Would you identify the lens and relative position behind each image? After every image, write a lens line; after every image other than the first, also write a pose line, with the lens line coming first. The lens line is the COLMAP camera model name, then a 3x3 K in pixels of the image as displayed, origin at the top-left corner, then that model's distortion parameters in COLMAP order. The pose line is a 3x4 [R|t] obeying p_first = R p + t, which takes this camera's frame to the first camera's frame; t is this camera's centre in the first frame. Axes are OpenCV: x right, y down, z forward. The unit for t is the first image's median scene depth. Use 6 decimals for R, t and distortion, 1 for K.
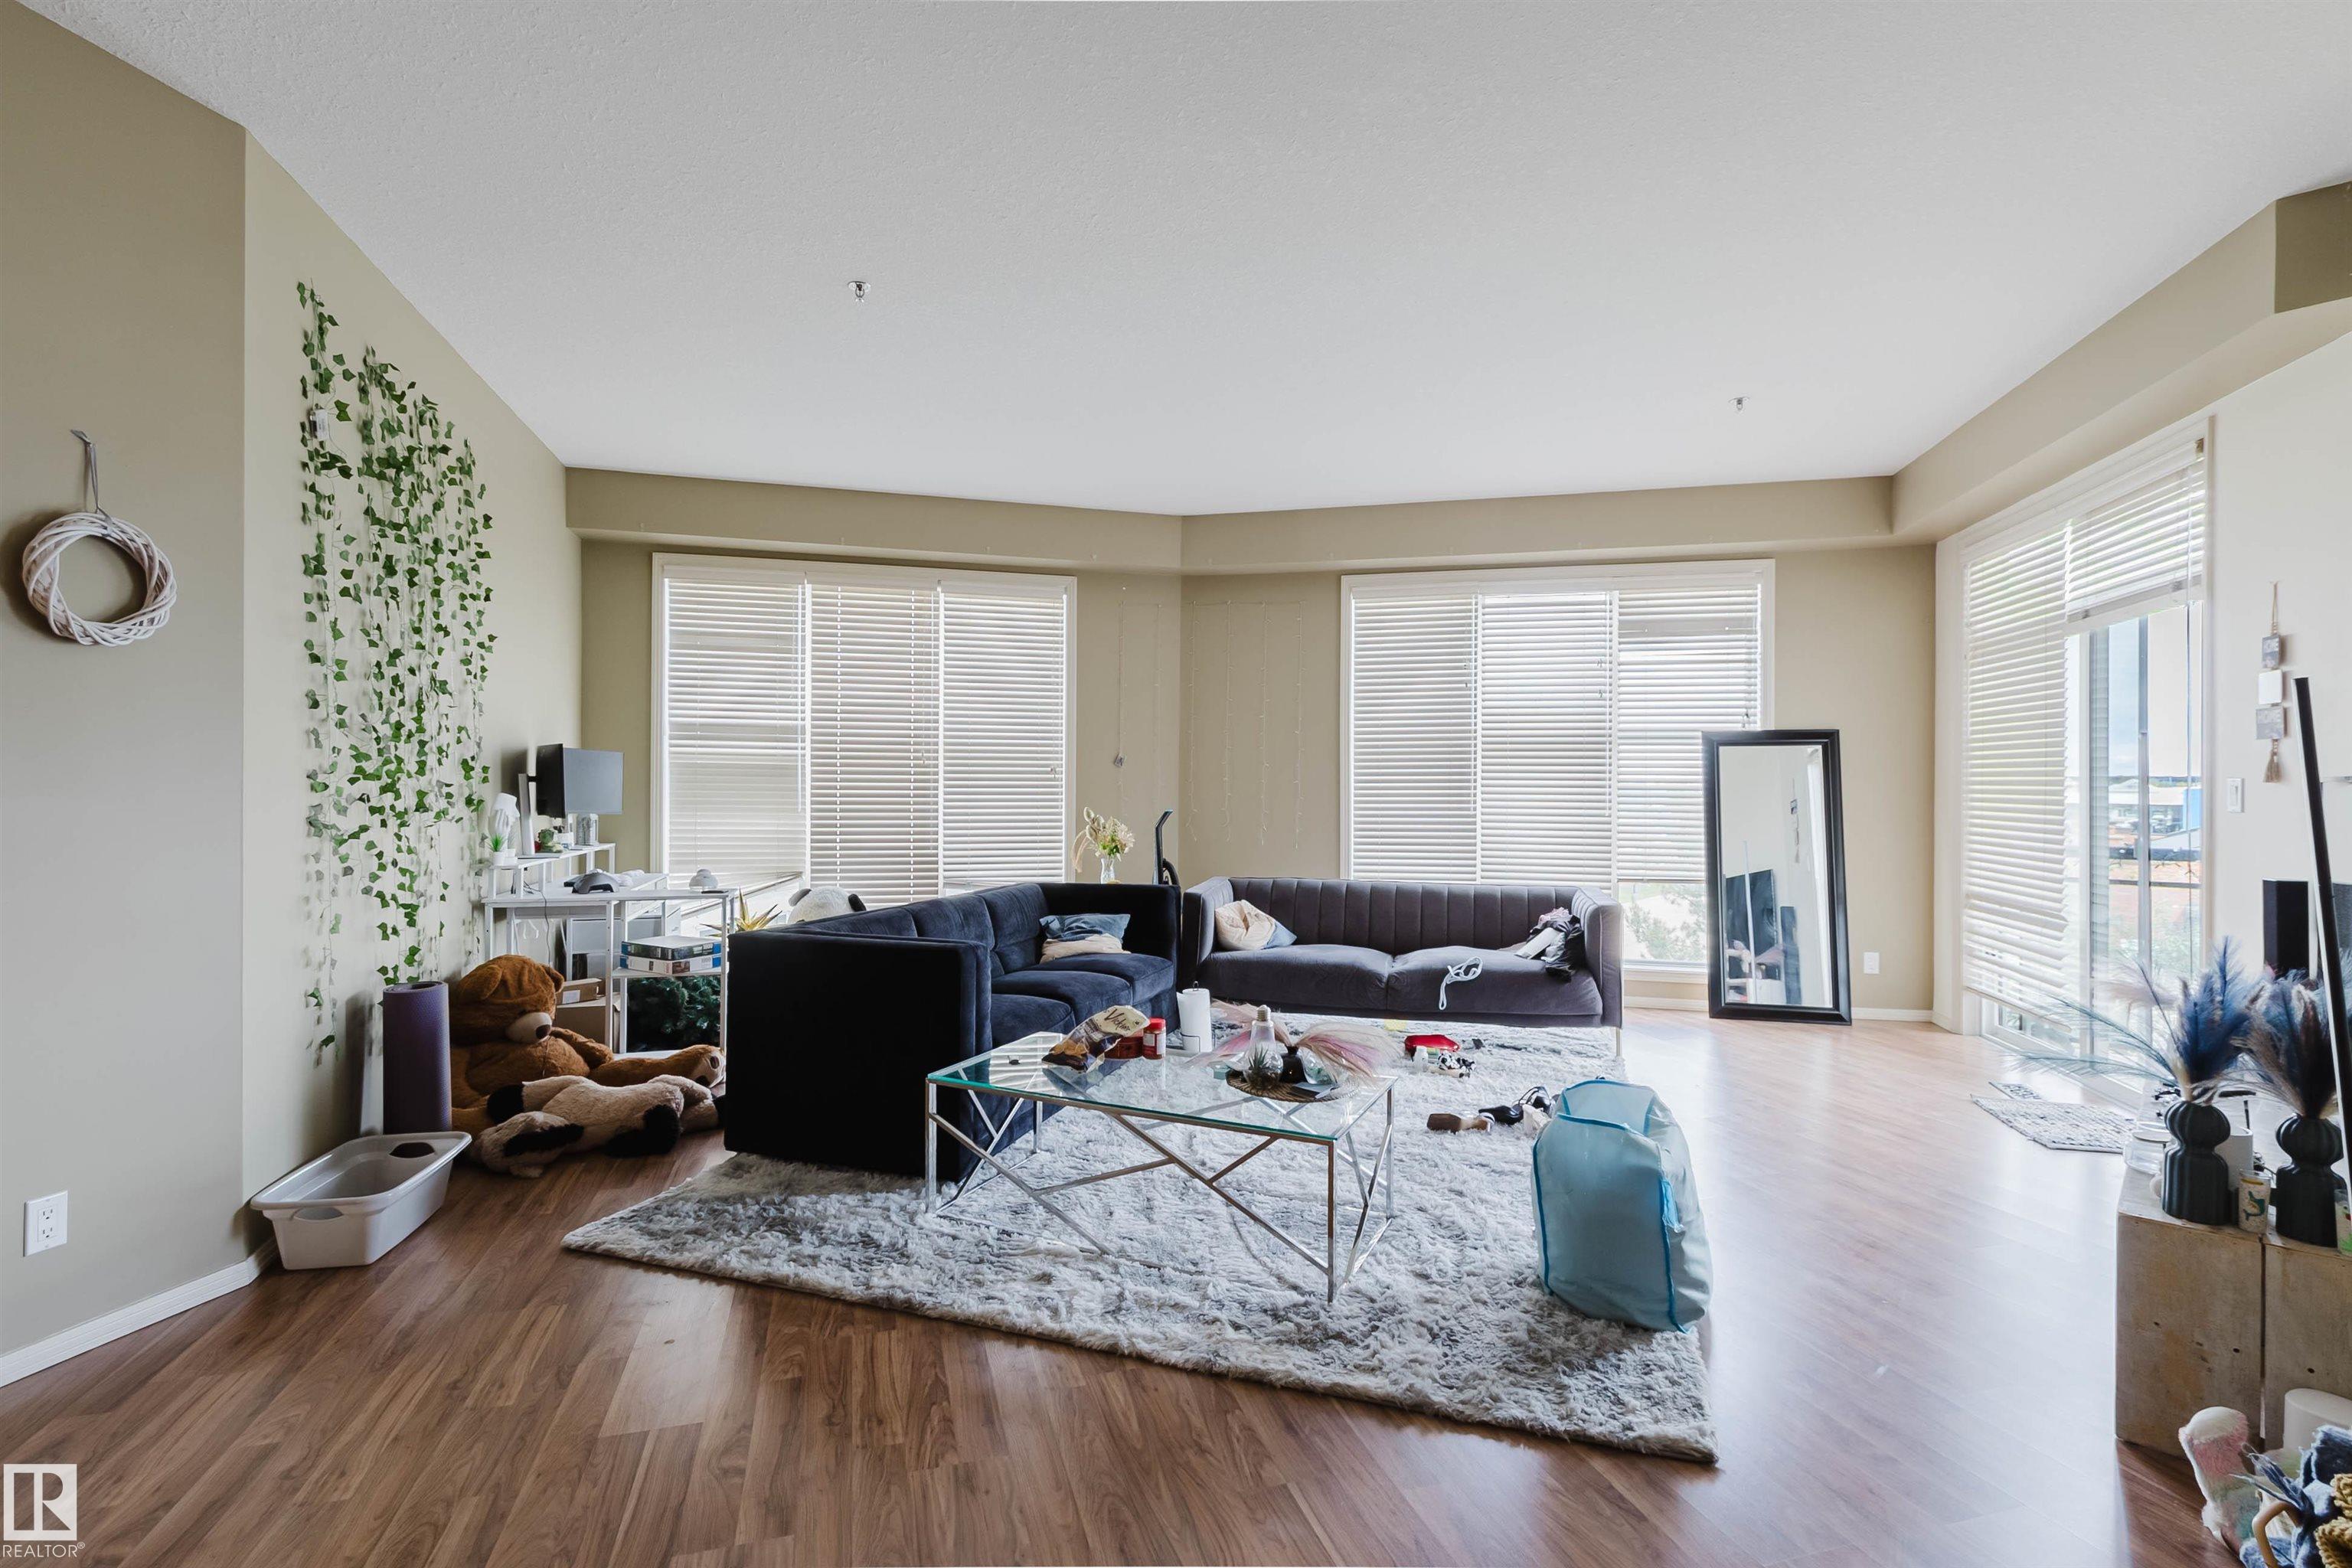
lens RADIAL K [[1083.1, 0, 1187.7], [0, 1083.1, 776.8], [0, 0, 1]] dist [-0.002316, -0.000556]
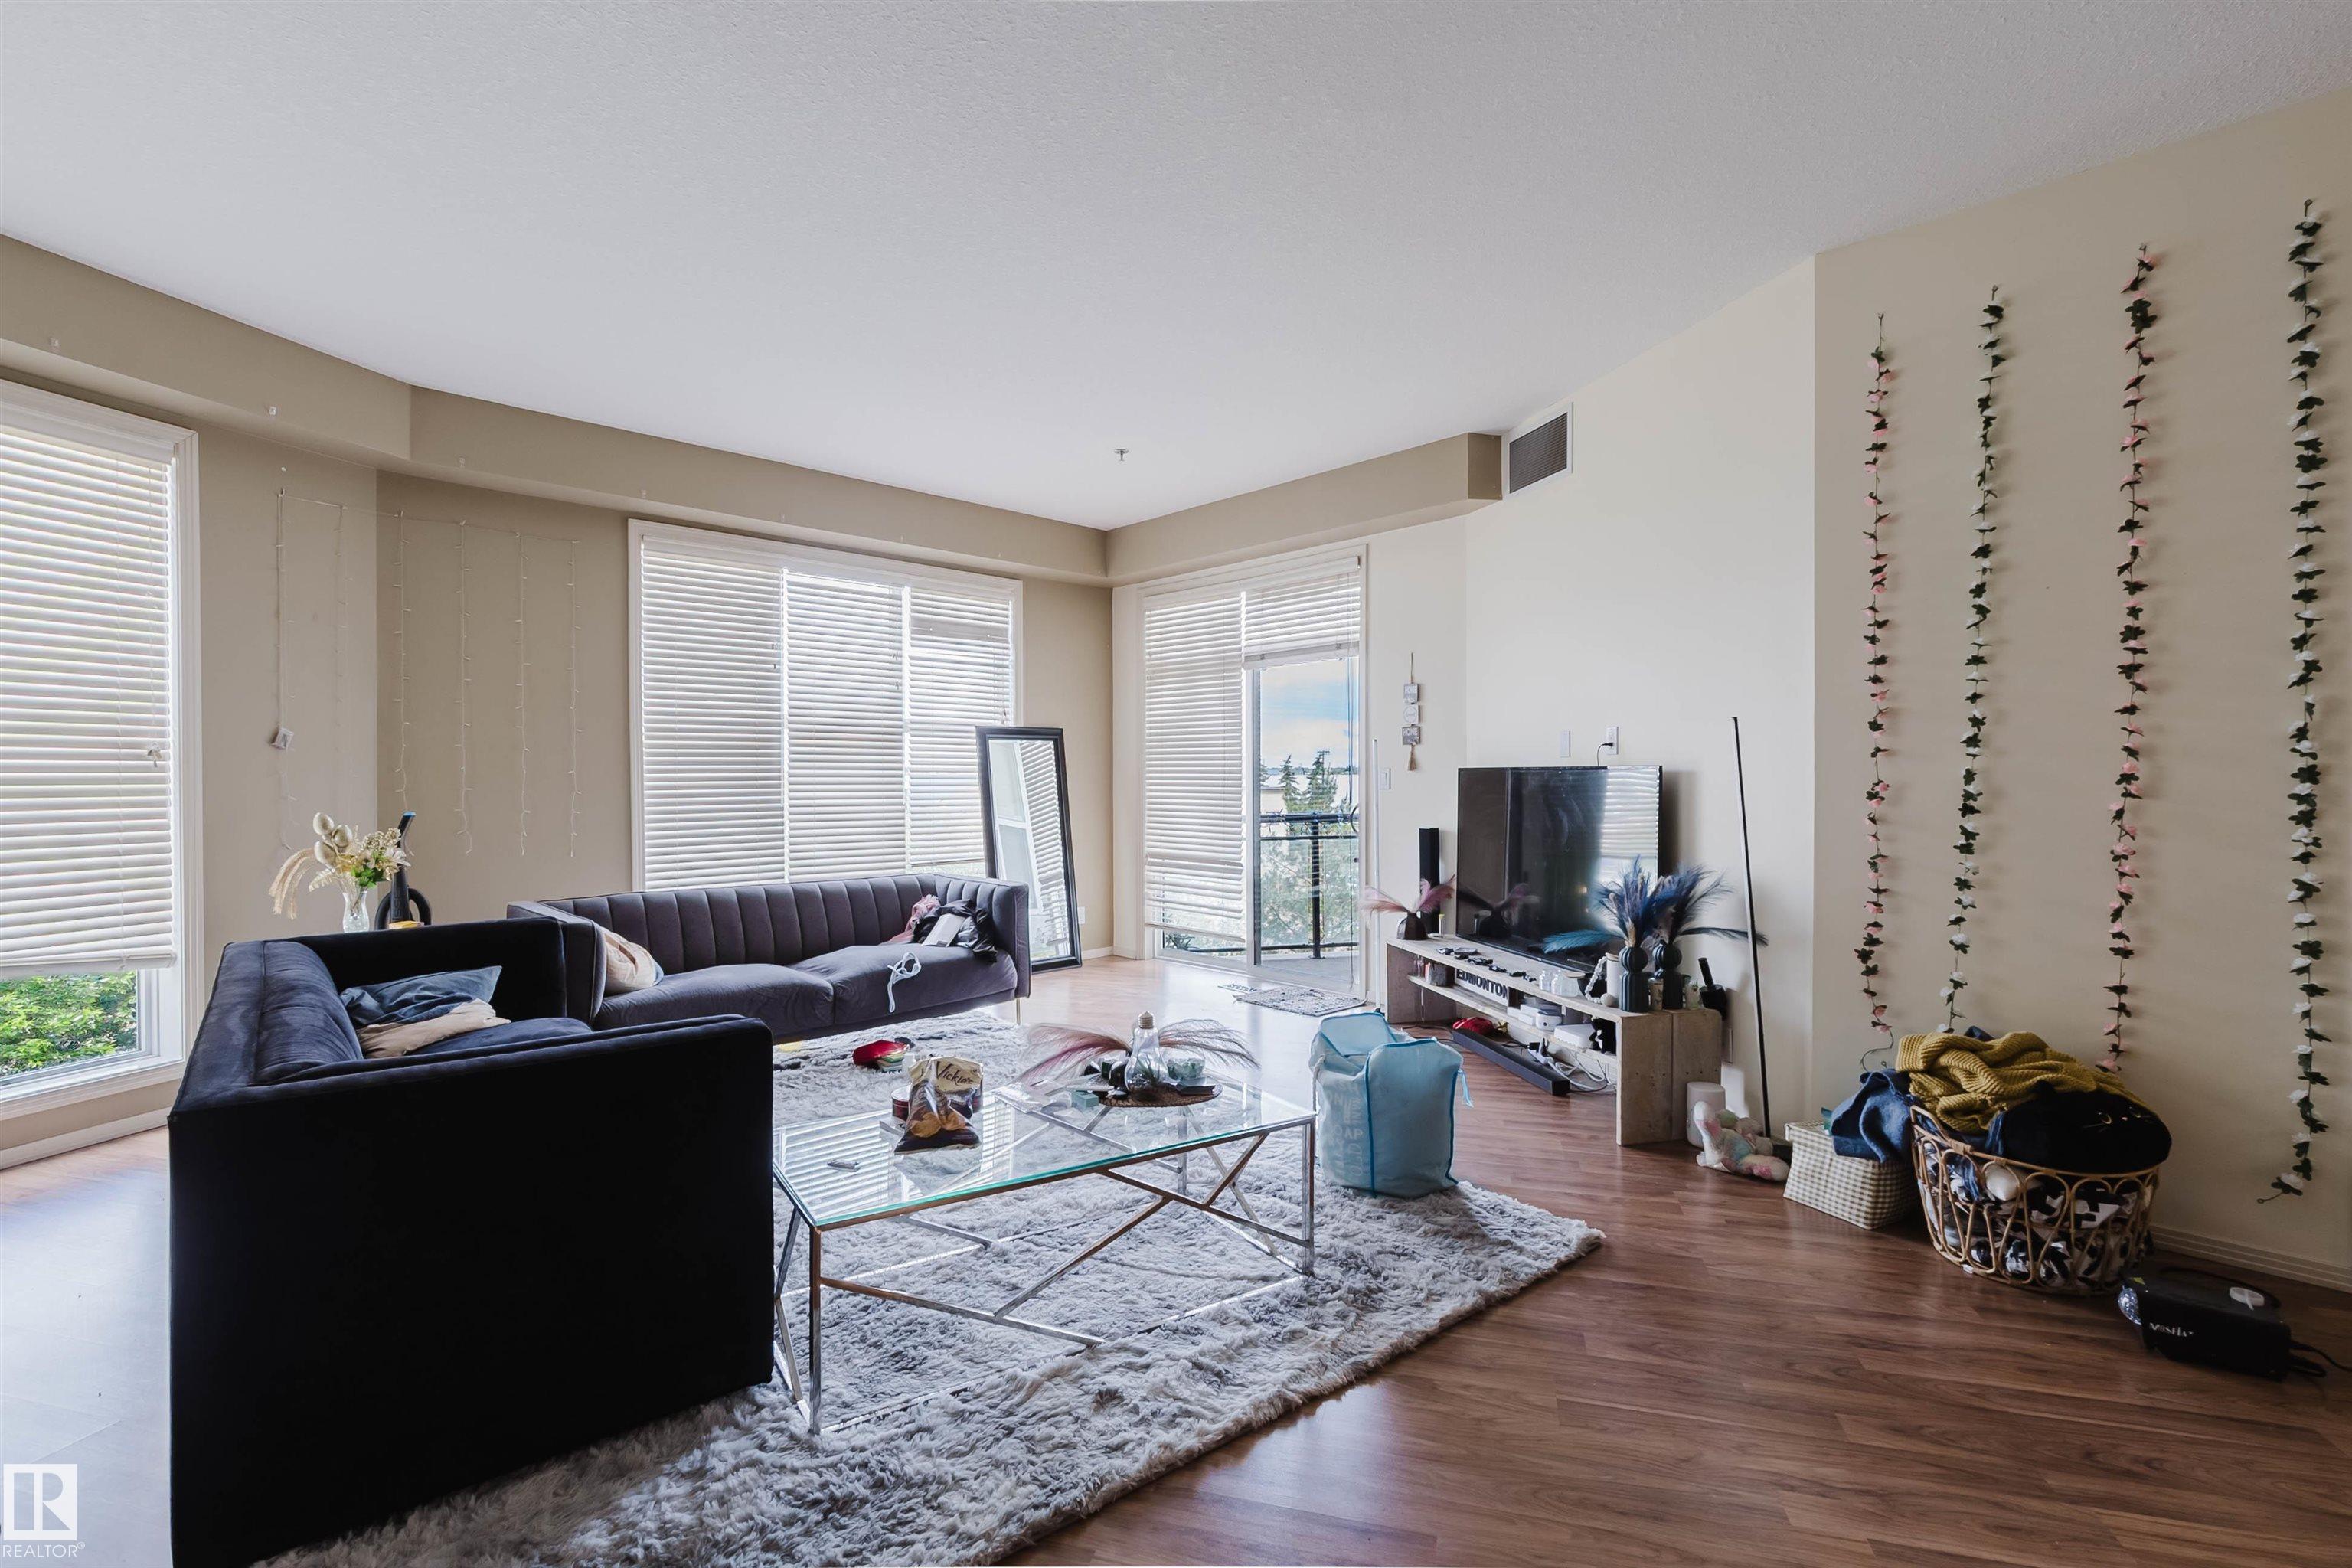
lens RADIAL K [[1060.9, 0, 1168.7], [0, 1060.9, 782.5], [0, 0, 1]] dist [-0.000234, -0.000752]
pose [[0.537206, -0.009993, 0.843392, -0.368252], [-0.002450, 0.999907, 0.013408, 0.001145], [-0.843448, -0.009269, 0.537131, 0.266693]]
